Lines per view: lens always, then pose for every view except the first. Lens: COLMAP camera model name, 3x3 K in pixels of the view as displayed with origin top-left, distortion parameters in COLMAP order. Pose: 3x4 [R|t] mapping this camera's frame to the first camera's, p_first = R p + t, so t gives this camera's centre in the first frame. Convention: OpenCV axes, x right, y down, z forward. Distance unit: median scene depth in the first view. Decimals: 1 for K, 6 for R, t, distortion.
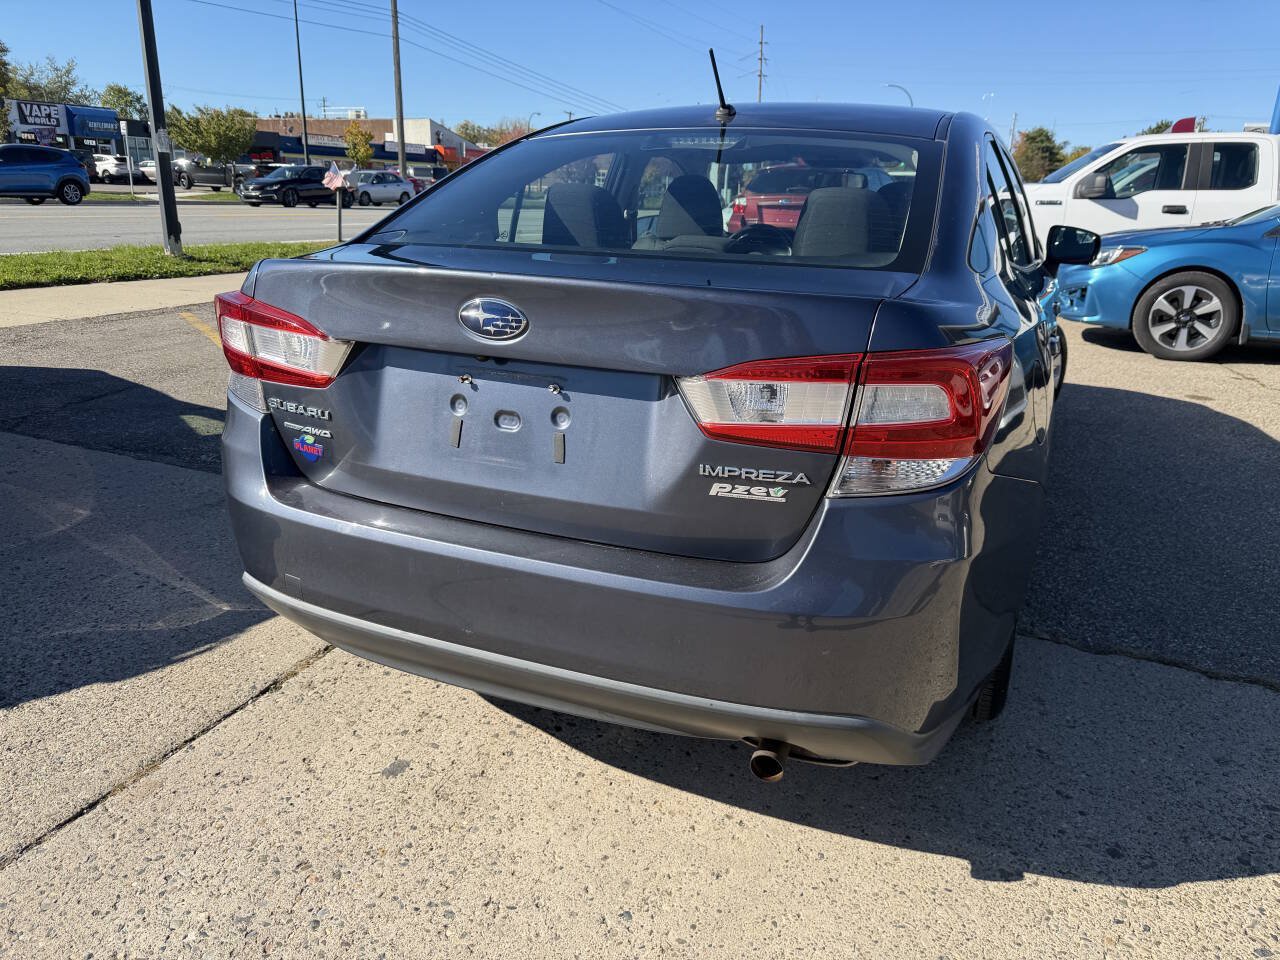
lens RADIAL K [[897.5, 0, 650.7], [0, 897.5, 477.6], [0, 0, 1]] dist [0.005382, -0.009889]
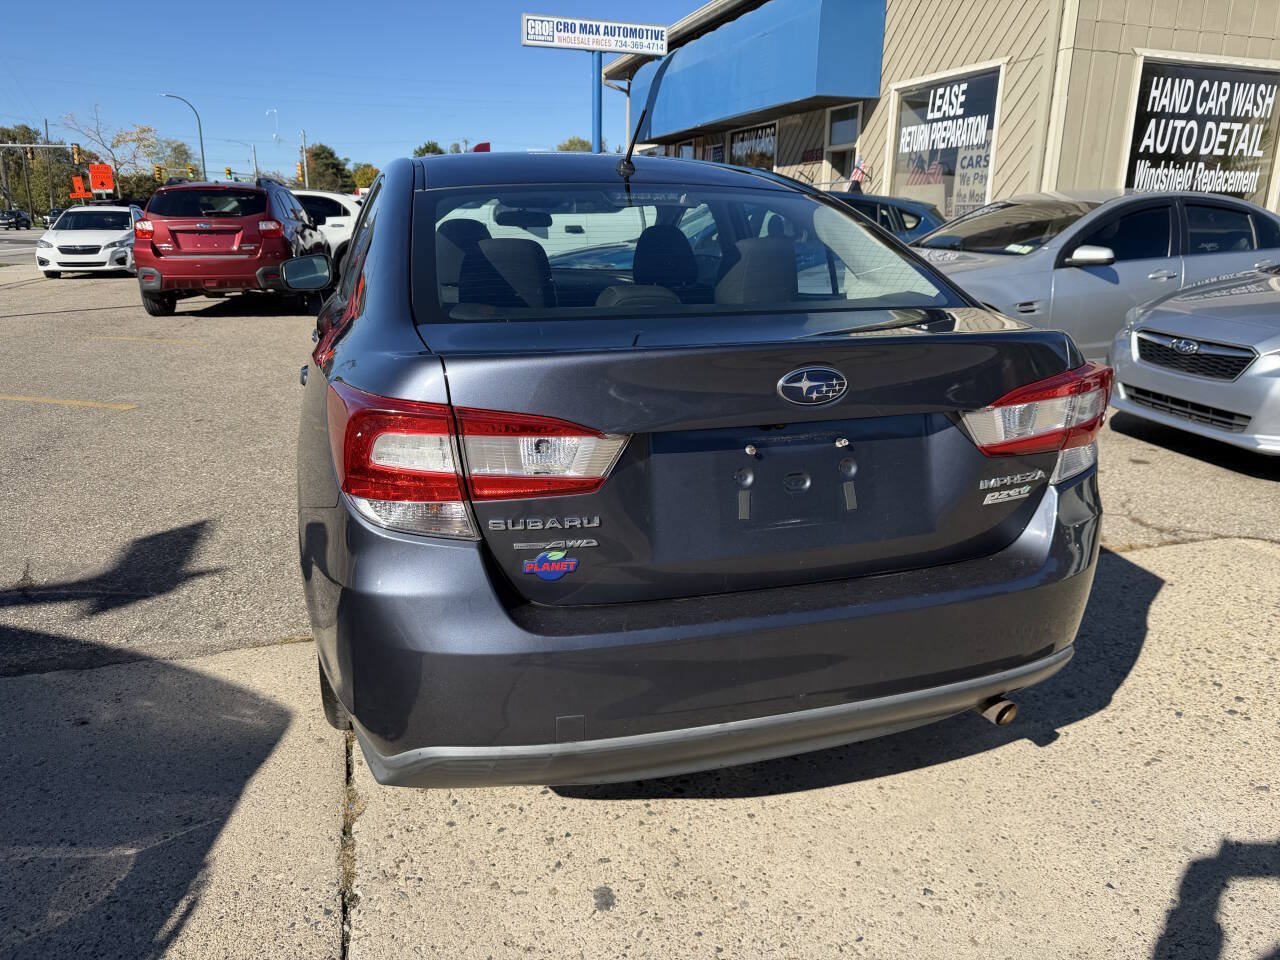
lens RADIAL K [[897.5, 0, 650.7], [0, 897.5, 477.6], [0, 0, 1]] dist [0.005382, -0.009889]
pose [[0.759946, -0.199009, 0.618771, -0.816812], [0.208874, 0.976253, 0.057453, -0.144126], [-0.615511, 0.085584, 0.783468, 0.266946]]
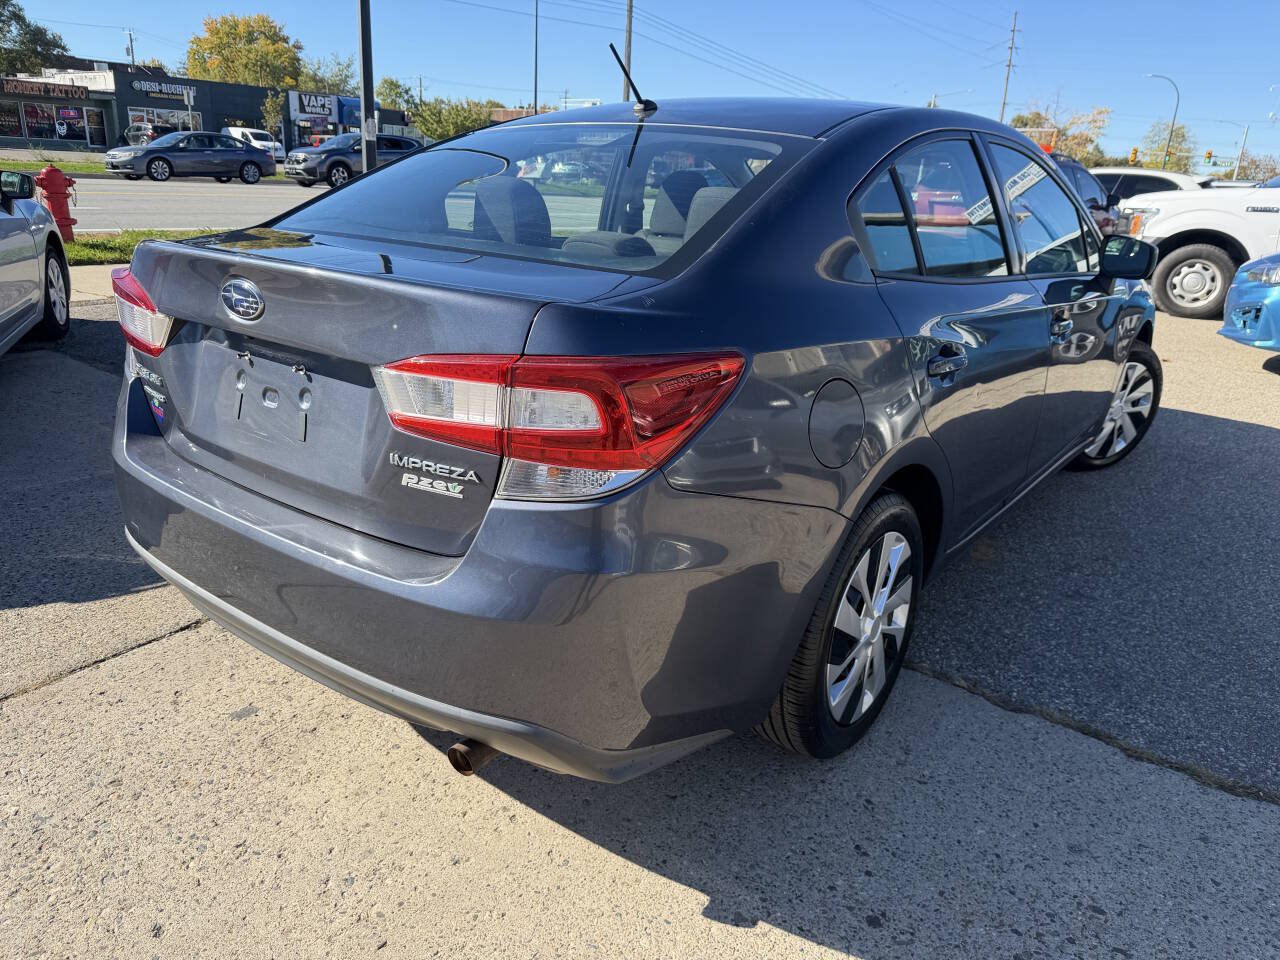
lens RADIAL K [[895.8, 0, 640.8], [0, 895.8, 485.8], [0, 0, 1]] dist [0.002688, -0.005312]
pose [[0.970416, 0.096736, -0.221214, 0.445141], [-0.093080, 0.995295, 0.026917, -0.025408], [0.222777, -0.005530, 0.974854, 0.060236]]
